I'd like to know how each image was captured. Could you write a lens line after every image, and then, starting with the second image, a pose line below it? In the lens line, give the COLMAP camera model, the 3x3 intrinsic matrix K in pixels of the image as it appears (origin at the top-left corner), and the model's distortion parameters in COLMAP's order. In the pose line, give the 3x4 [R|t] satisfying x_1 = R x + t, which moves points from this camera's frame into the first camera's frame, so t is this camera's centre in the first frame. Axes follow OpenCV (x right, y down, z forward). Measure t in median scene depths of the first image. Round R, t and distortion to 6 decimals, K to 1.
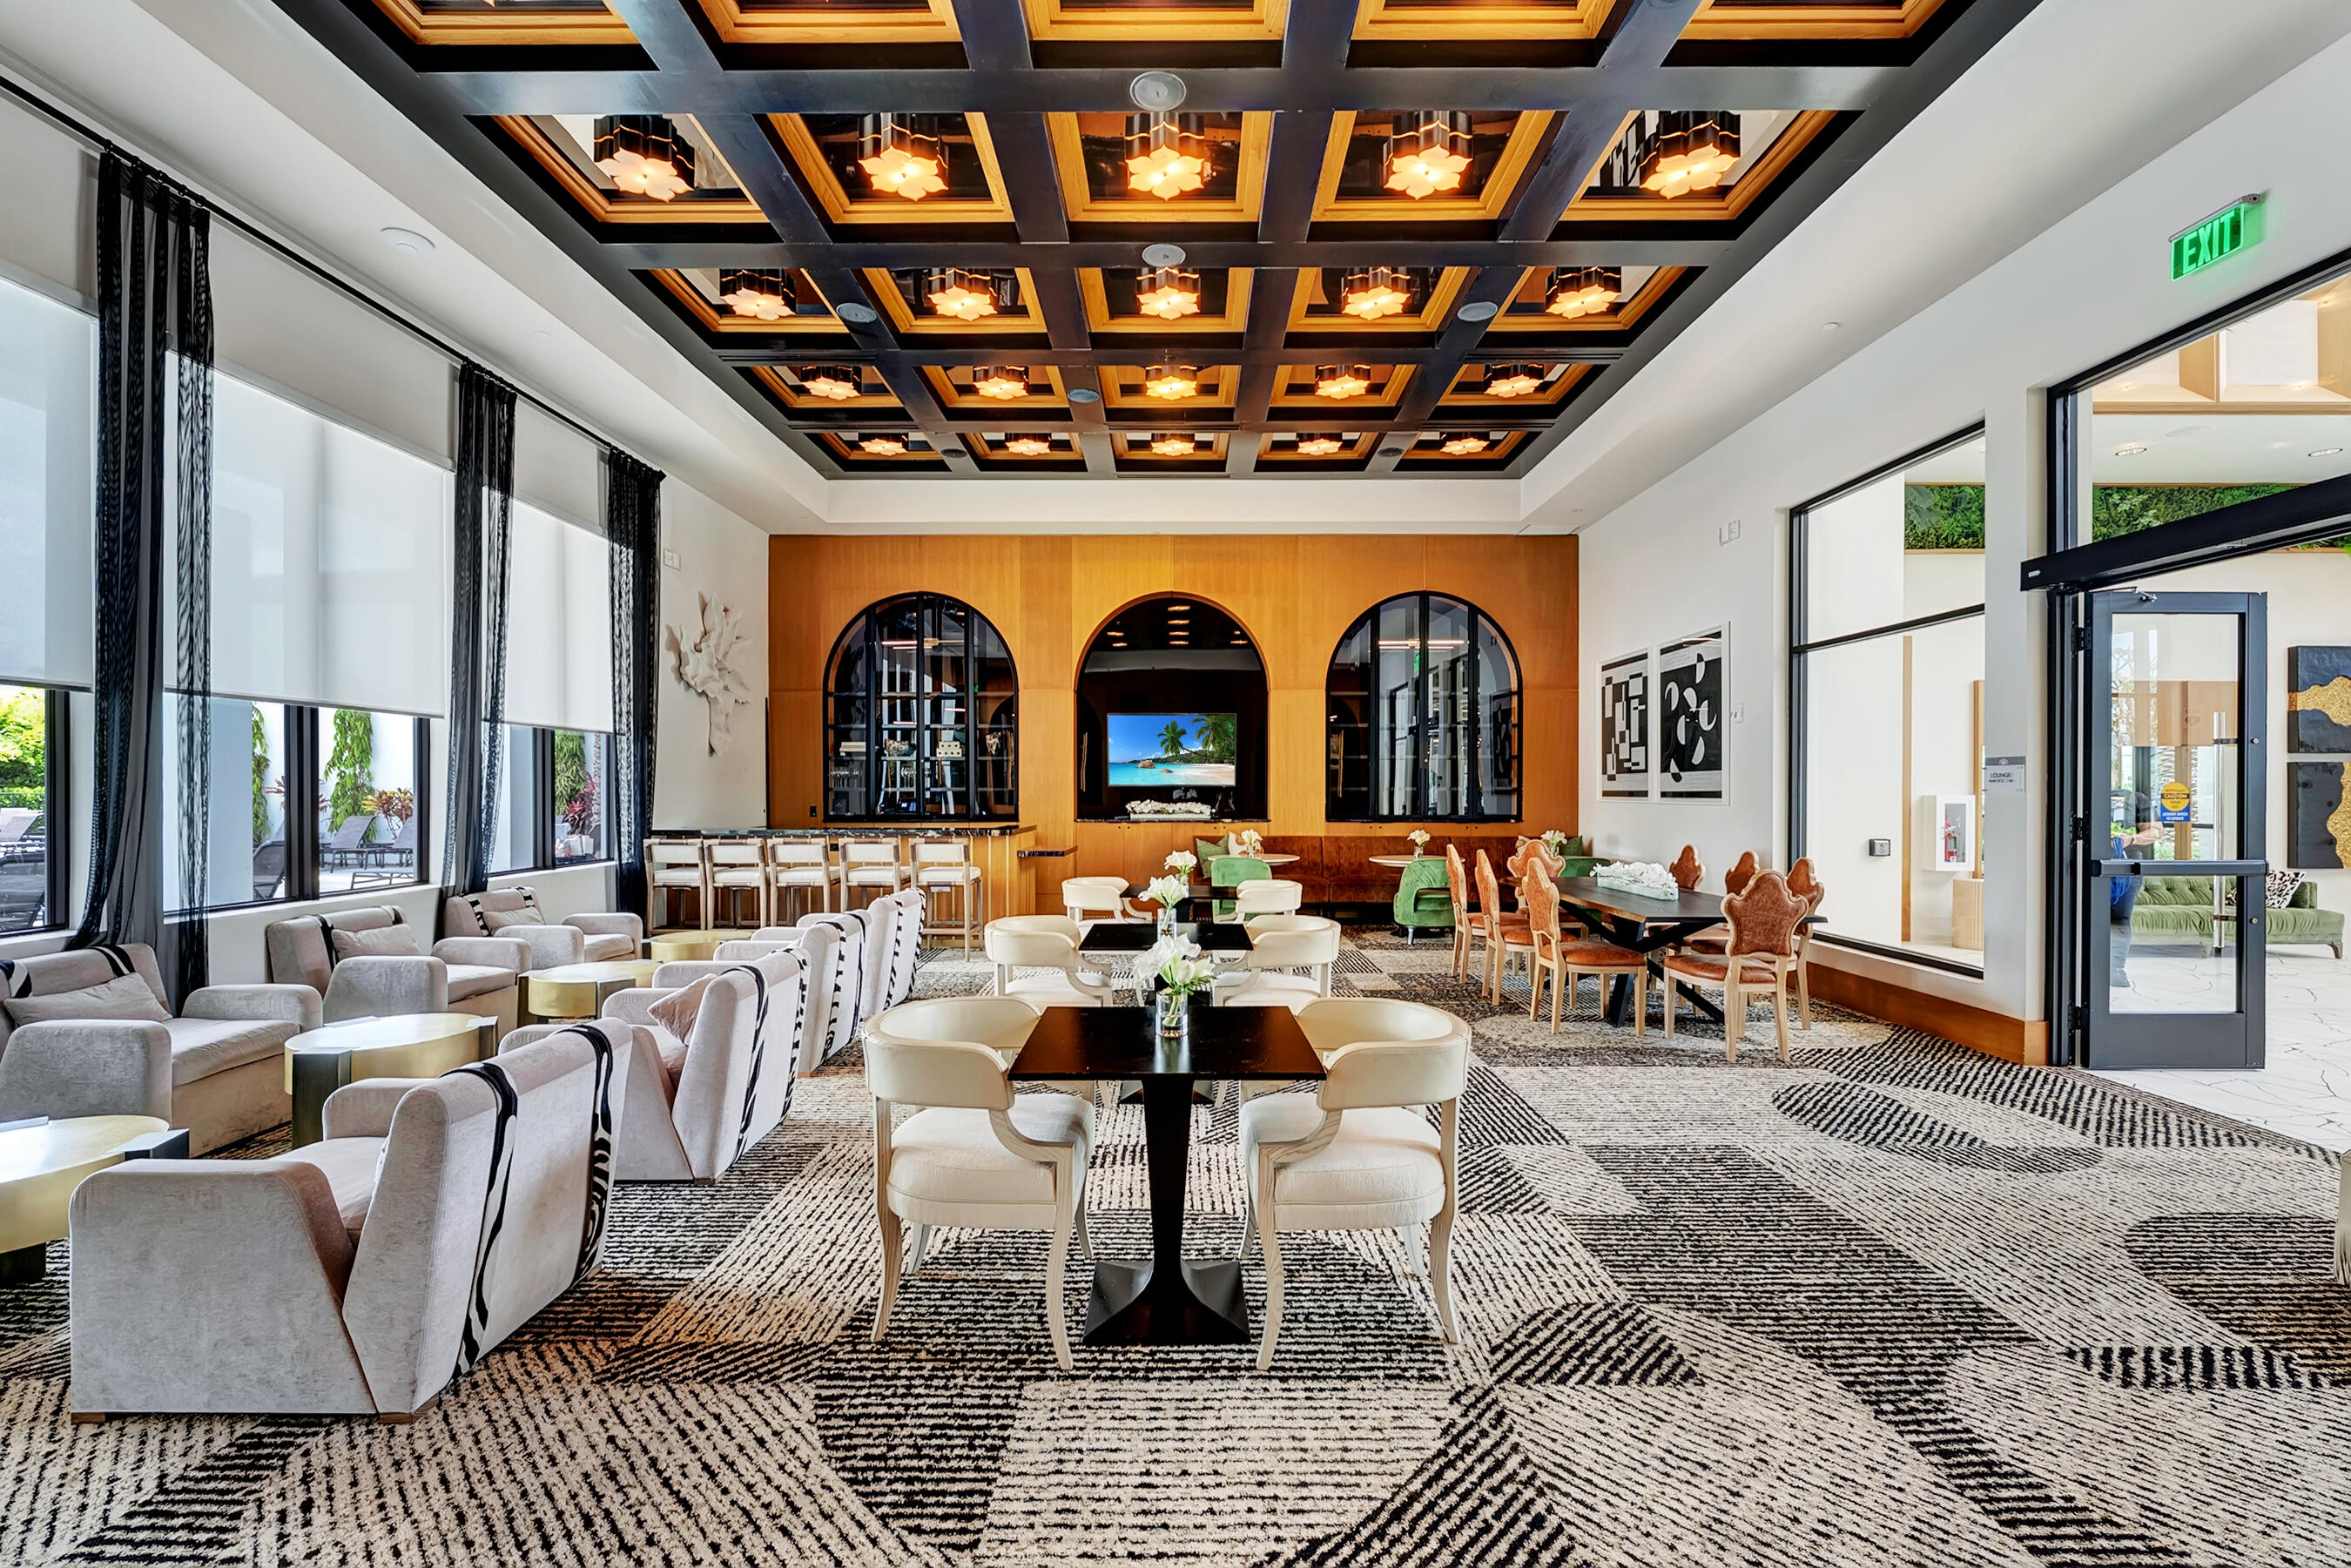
lens RADIAL K [[1018.3, 0, 1177.1], [0, 1018.3, 789.5], [0, 0, 1]] dist [0.000482, 0.000039]
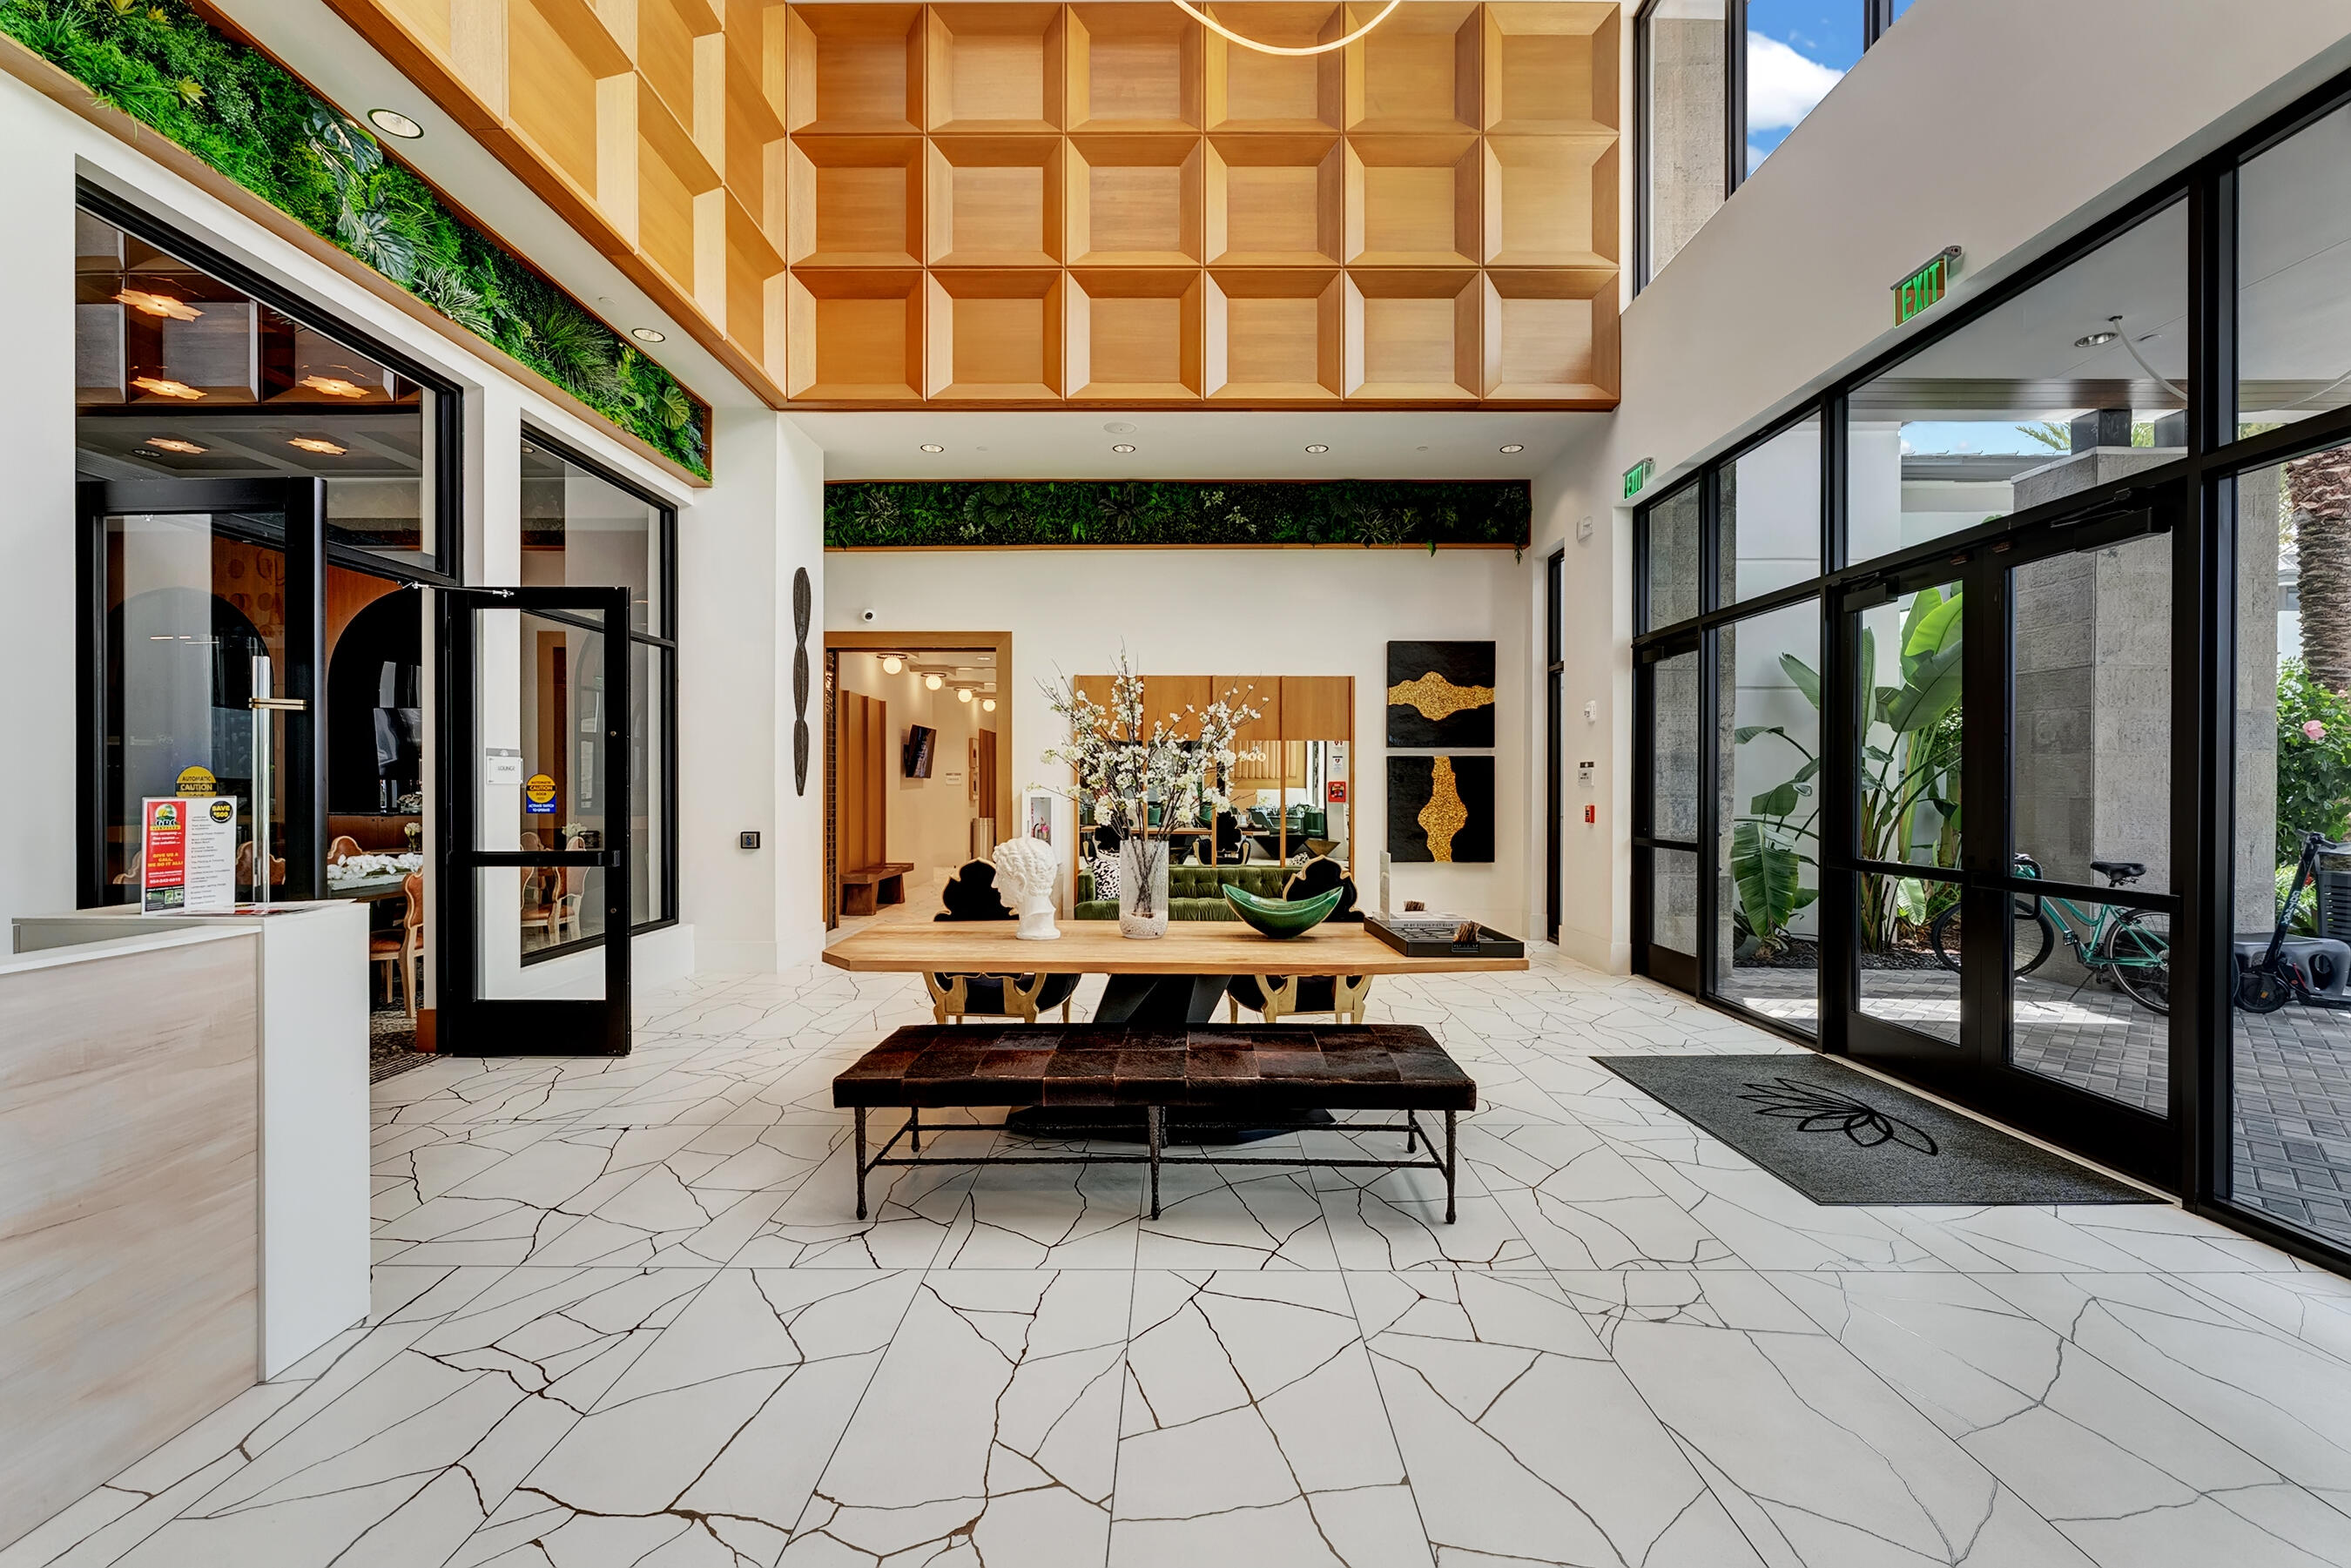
lens RADIAL K [[1018.3, 0, 1171.0], [0, 1018.3, 789.0], [0, 0, 1]] dist [0.000482, 0.000039]
pose [[0.999926, -0.000677, -0.012173, 0.895802], [0.000749, 0.999982, 0.005884, -0.000399], [0.012169, -0.005893, 0.999909, -0.010645]]
